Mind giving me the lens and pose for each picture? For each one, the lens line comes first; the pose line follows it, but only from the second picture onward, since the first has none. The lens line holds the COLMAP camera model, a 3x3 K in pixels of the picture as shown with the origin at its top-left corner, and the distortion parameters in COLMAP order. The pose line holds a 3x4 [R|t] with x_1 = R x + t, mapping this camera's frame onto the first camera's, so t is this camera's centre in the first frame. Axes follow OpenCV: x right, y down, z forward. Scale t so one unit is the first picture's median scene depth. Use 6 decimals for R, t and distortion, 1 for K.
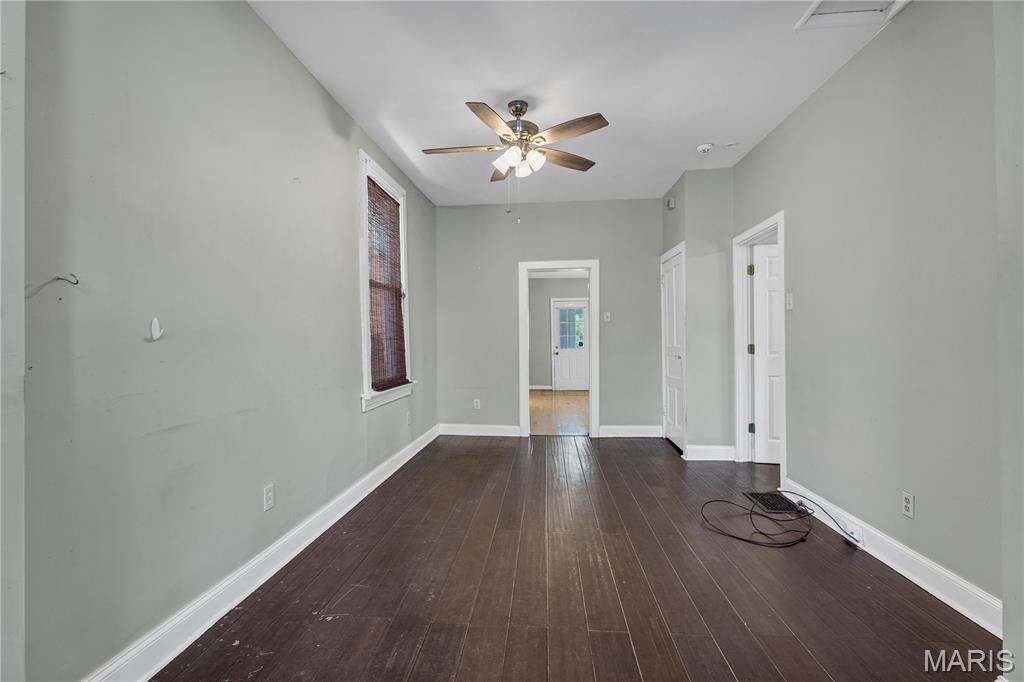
lens RADIAL K [[468.3, 0, 509.3], [0, 468.3, 337.6], [0, 0, 1]] dist [0.001135, 0.000192]
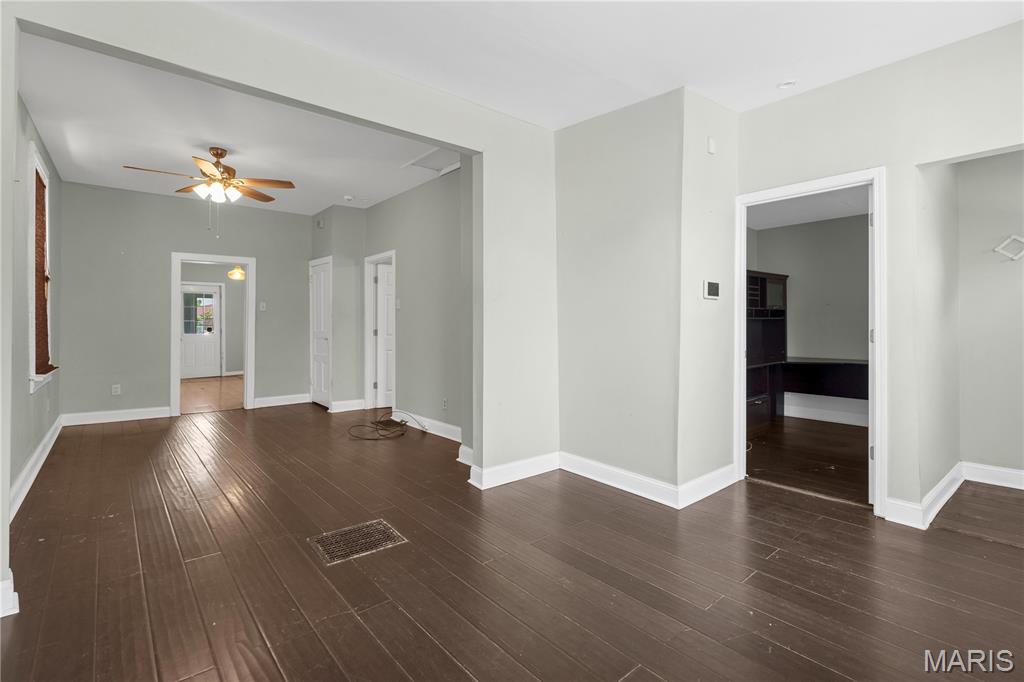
lens RADIAL K [[481.2, 0, 525.9], [0, 481.2, 326.9], [0, 0, 1]] dist [0.000403, 0.000210]
pose [[0.702696, 0.006075, 0.711464, -0.241012], [-0.010656, 0.999941, 0.001987, -0.002103], [-0.711410, -0.008977, 0.702720, -0.424031]]
